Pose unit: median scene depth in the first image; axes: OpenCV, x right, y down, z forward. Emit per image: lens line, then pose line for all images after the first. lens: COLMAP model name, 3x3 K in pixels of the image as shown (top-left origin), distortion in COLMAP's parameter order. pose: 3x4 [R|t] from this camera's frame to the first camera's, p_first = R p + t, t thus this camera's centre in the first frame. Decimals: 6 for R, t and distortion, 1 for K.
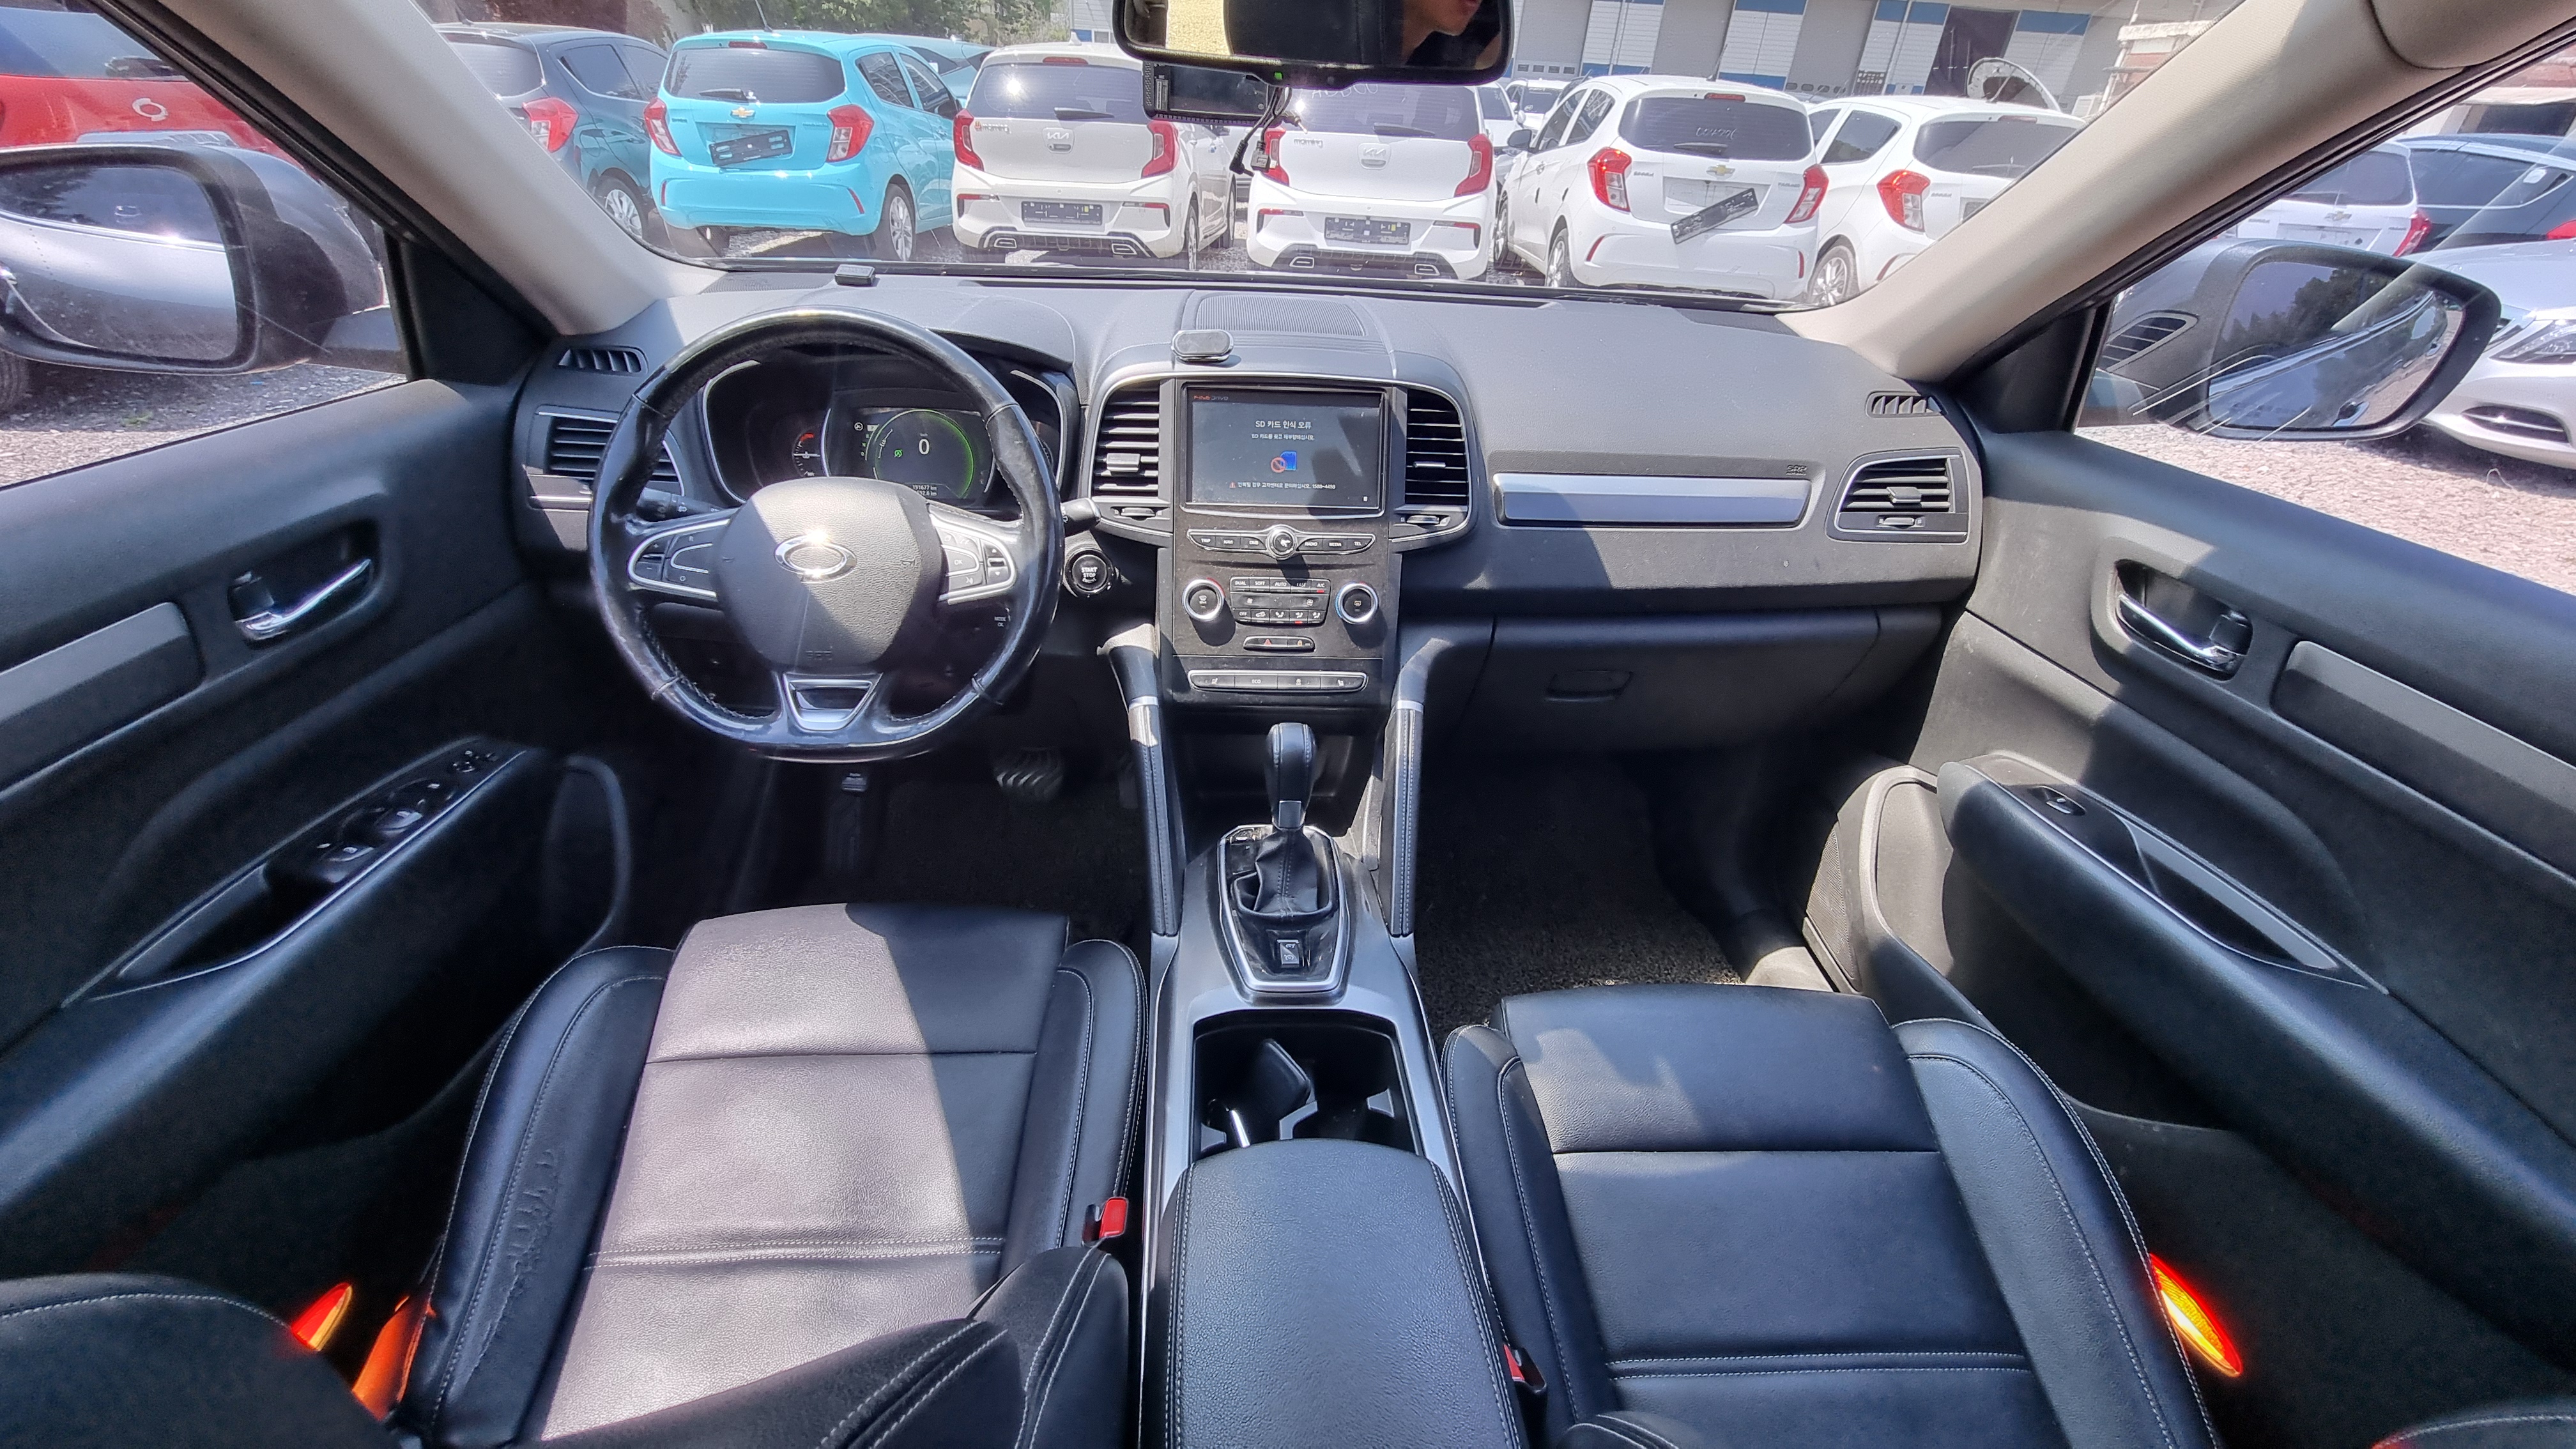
lens RADIAL K [[1054.2, 0, 1275.1], [0, 1054.2, 738.8], [0, 0, 1]] dist [-0.003100, -0.000082]
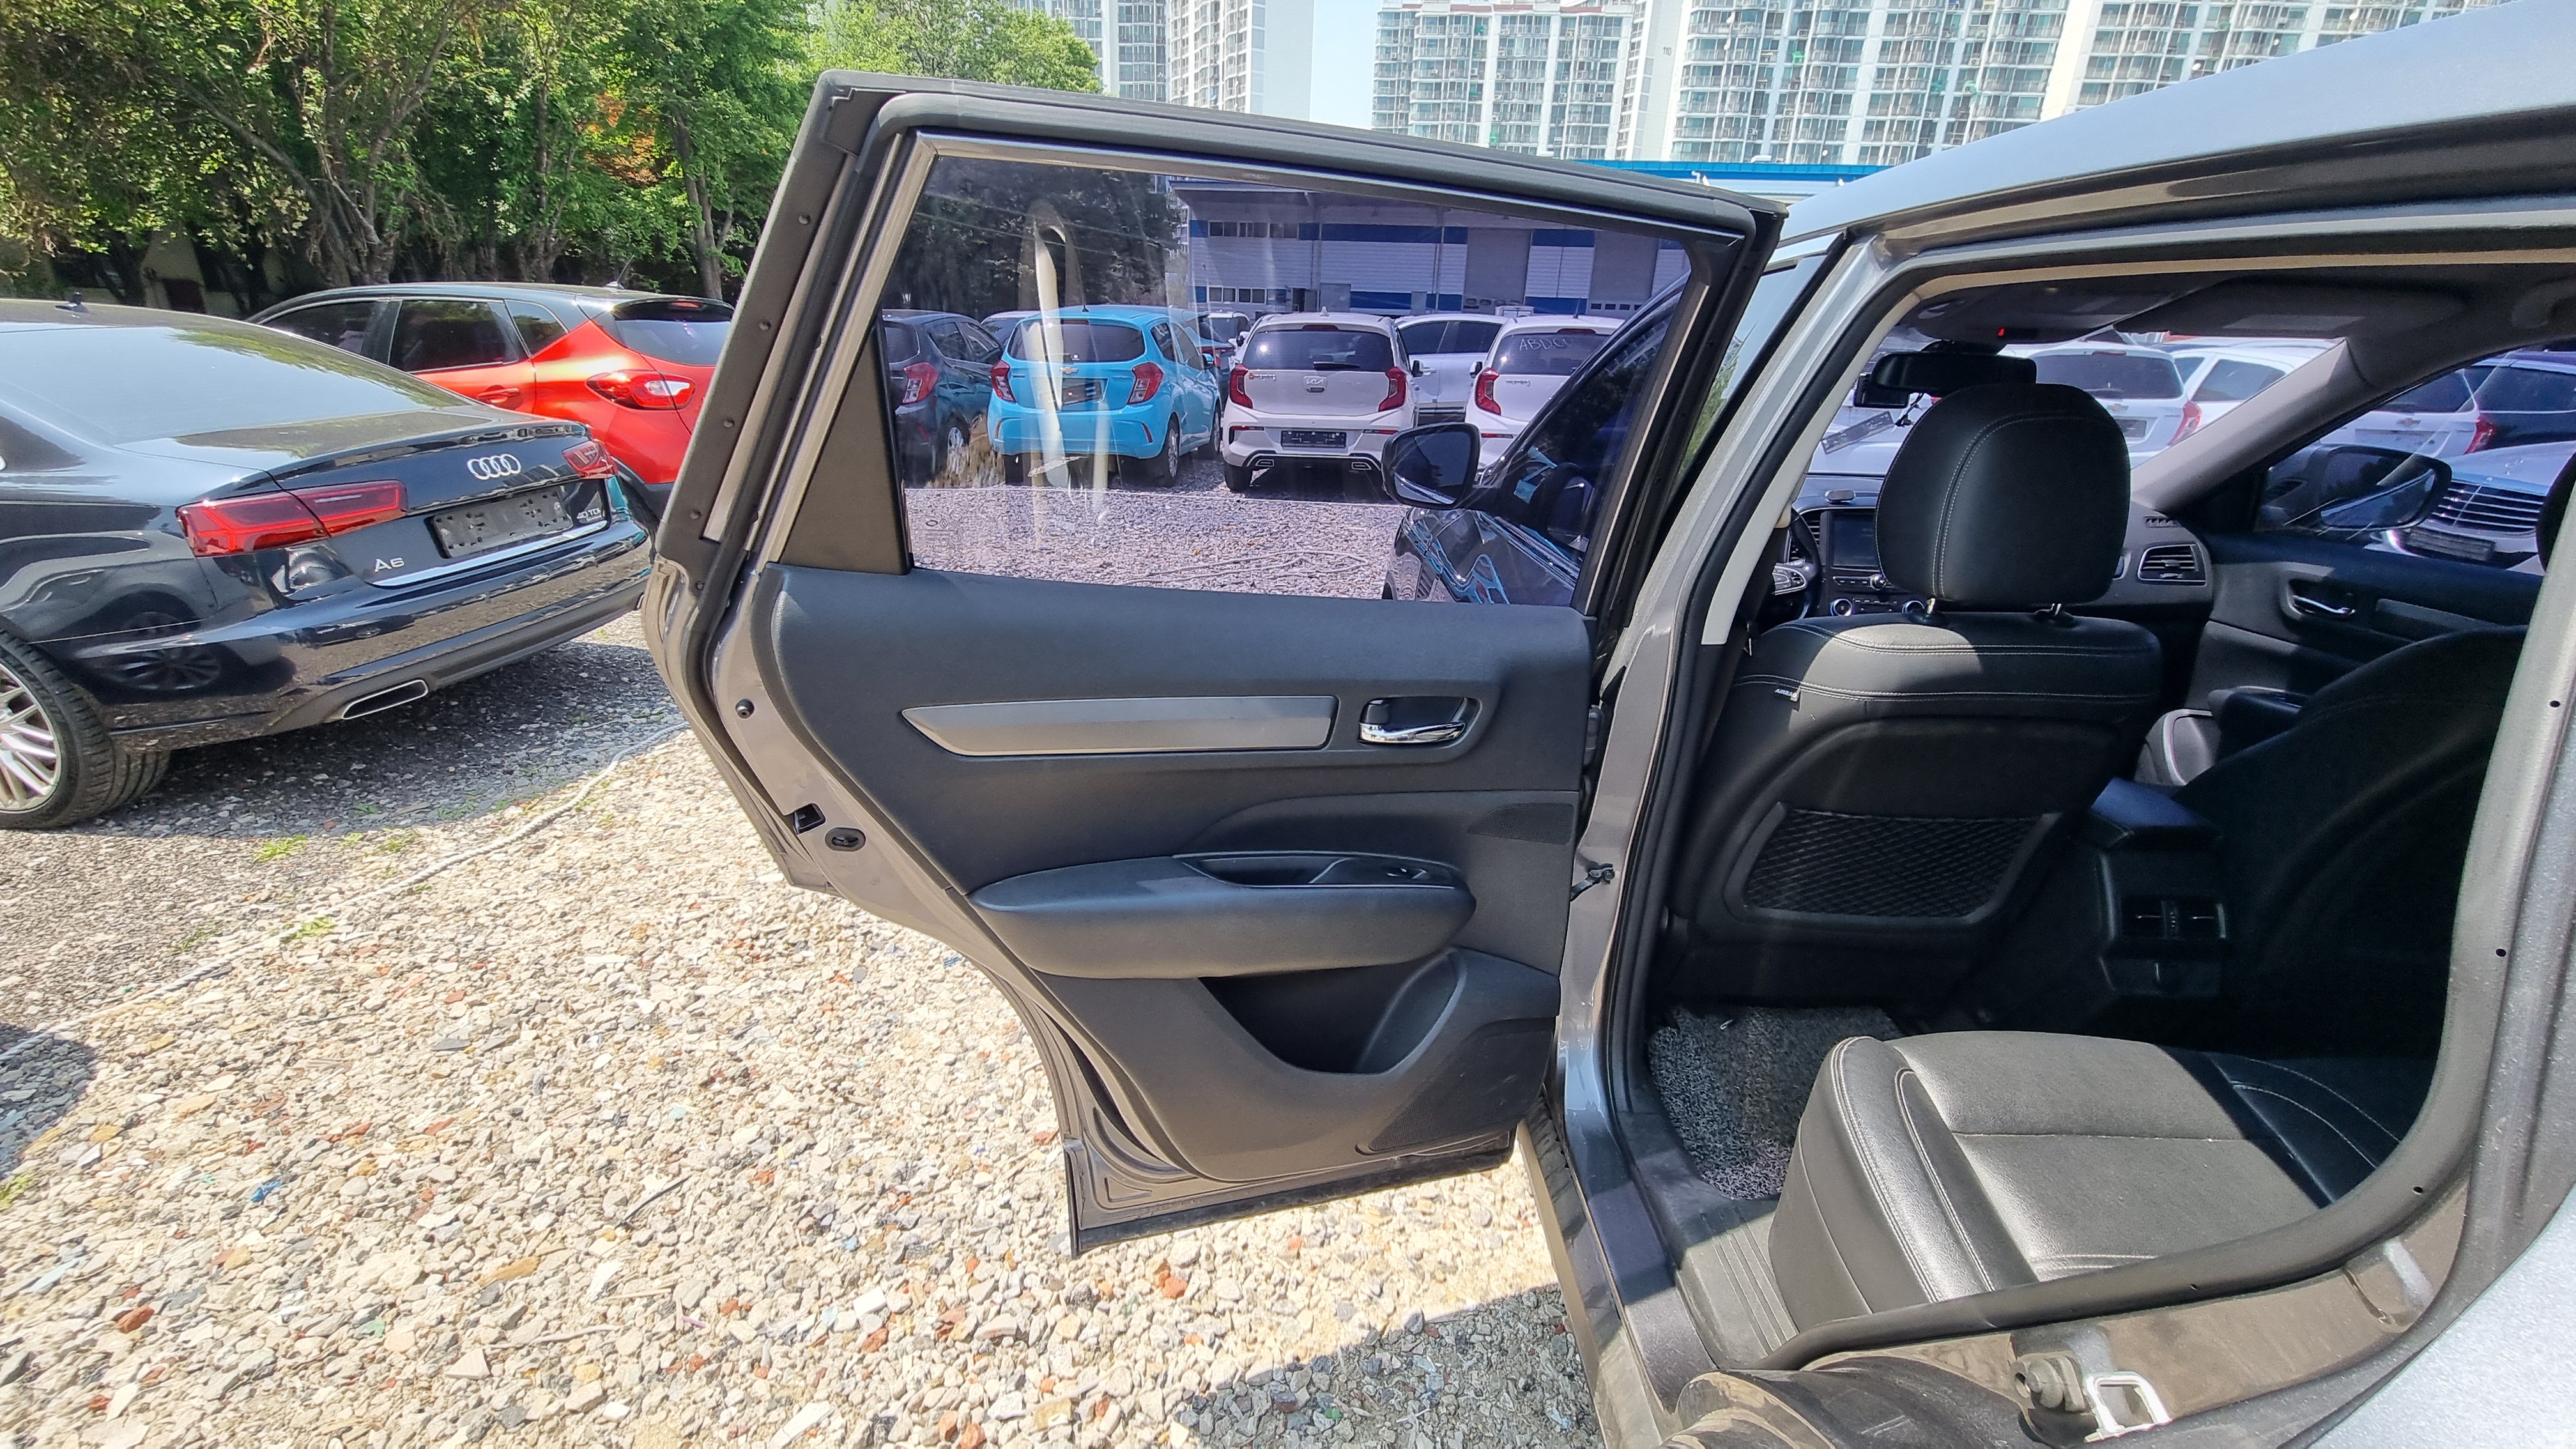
lens RADIAL K [[1051.3, 0, 1282.8], [0, 1051.3, 735.9], [0, 0, 1]] dist [-0.003185, 0.000319]
pose [[0.997494, 0.002532, -0.070707, -0.277796], [-0.015406, 0.983153, -0.182133, 0.141017], [0.069055, 0.182766, 0.980728, -0.300907]]
